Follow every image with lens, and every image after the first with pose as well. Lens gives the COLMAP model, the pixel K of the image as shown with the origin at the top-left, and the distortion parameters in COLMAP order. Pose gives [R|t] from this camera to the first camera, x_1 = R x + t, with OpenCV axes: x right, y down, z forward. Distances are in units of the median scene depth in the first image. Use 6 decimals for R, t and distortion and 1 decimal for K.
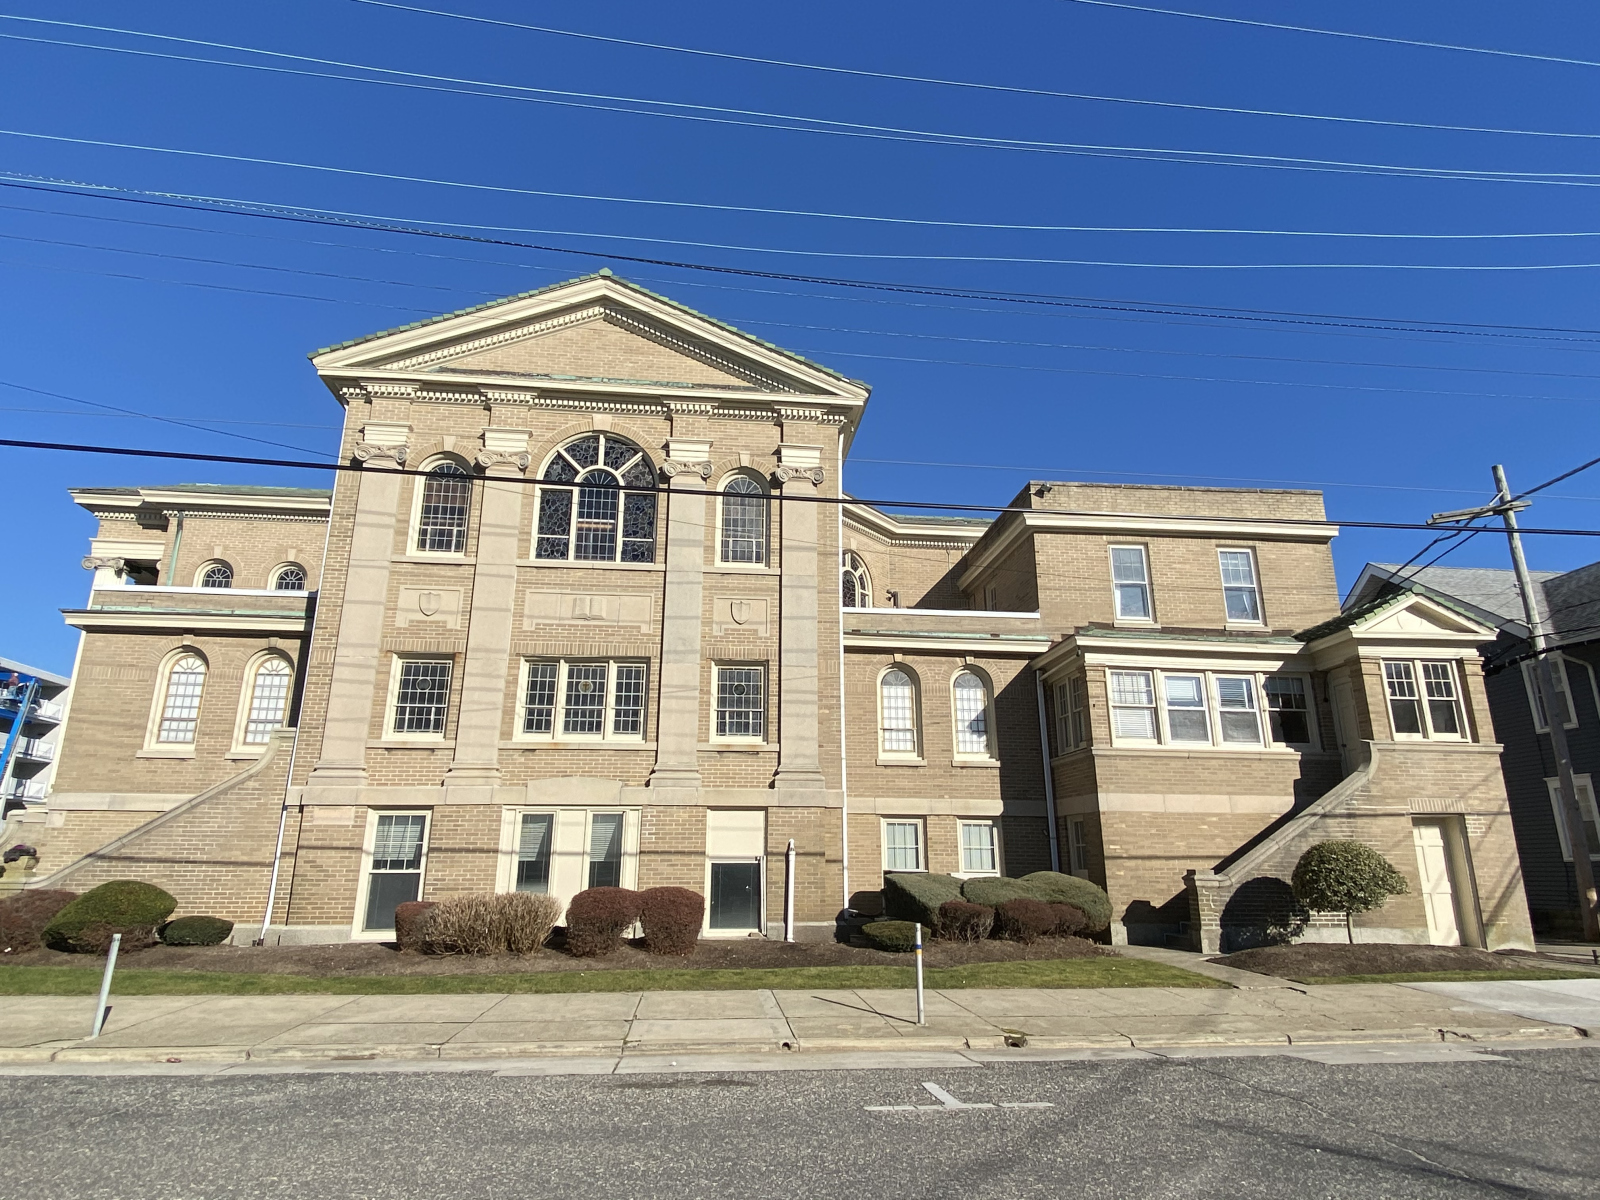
lens RADIAL K [[871.7, 0, 795.1], [0, 871.7, 595.9], [0, 0, 1]] dist [0.020097, -0.021972]
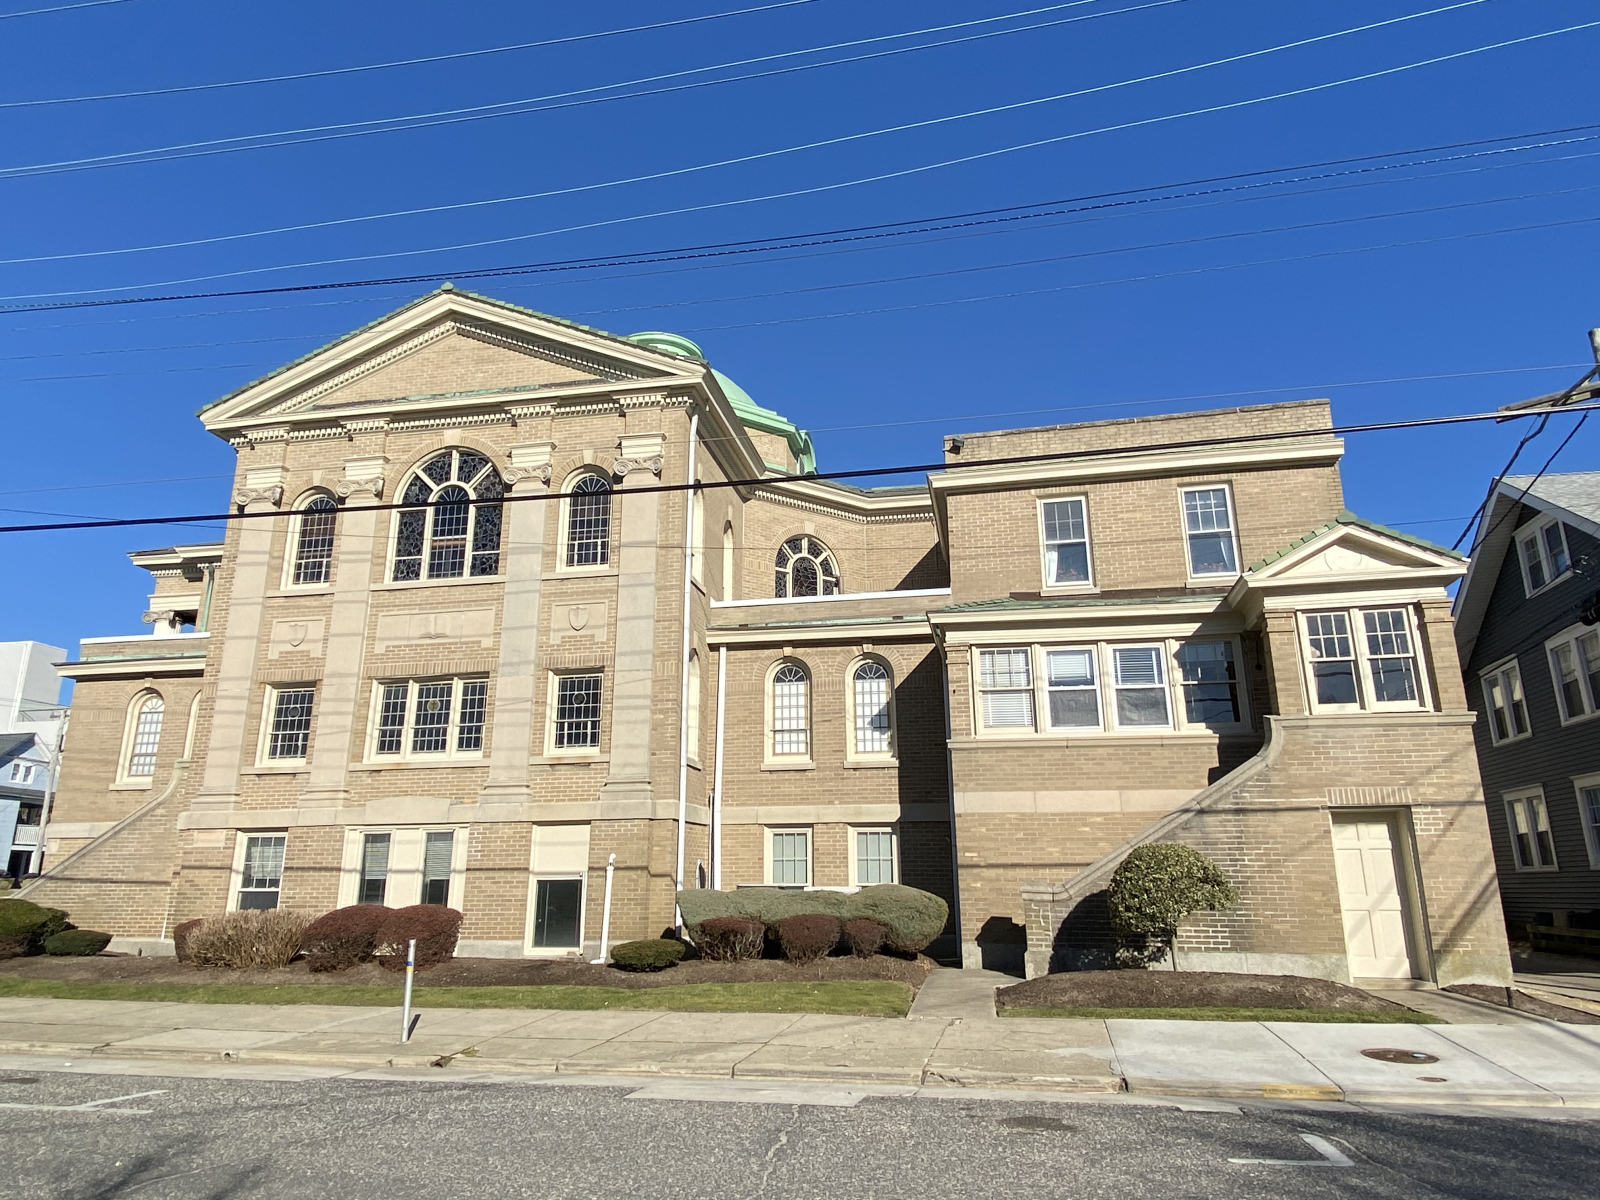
lens RADIAL K [[962.2, 0, 807.5], [0, 962.2, 598.8], [0, 0, 1]] dist [0.019835, -0.017549]
pose [[0.959365, -0.086831, -0.268476, 0.466133], [0.090693, 0.995877, 0.001989, 0.018525], [0.267196, -0.026257, 0.963284, 0.047706]]
